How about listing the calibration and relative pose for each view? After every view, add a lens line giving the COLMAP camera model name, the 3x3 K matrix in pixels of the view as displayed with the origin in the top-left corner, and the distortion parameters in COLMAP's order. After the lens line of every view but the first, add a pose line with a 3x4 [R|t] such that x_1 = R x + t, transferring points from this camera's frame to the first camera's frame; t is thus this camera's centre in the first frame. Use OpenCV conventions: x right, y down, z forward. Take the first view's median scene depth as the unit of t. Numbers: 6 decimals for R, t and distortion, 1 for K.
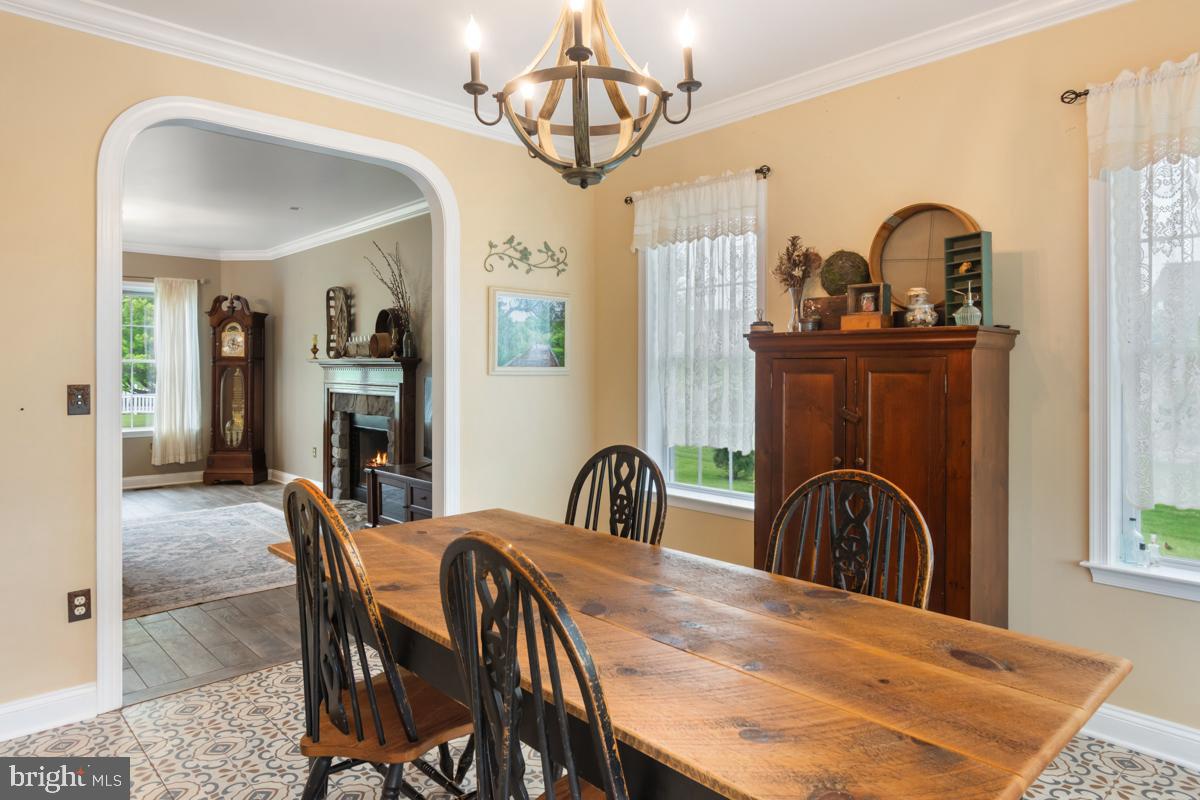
lens RADIAL K [[733.8, 0, 600.9], [0, 733.8, 389.7], [0, 0, 1]] dist [-0.000050, -0.000741]
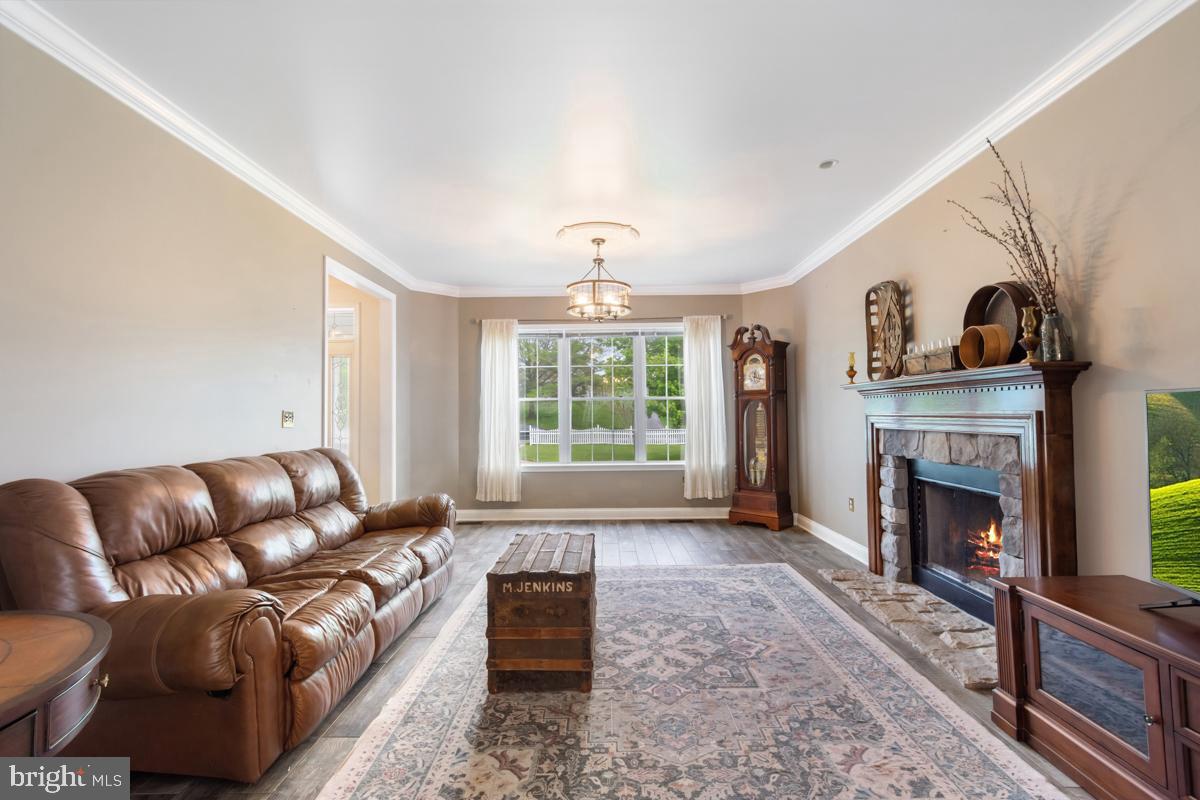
lens RADIAL K [[536.6, 0, 597.8], [0, 536.6, 393.5], [0, 0, 1]] dist [-0.005058, 0.000042]
pose [[0.722748, -0.043407, -0.689748, -0.181348], [0.001278, 0.998108, -0.061473, 0.001278], [0.691111, 0.043548, 0.721436, 0.382792]]
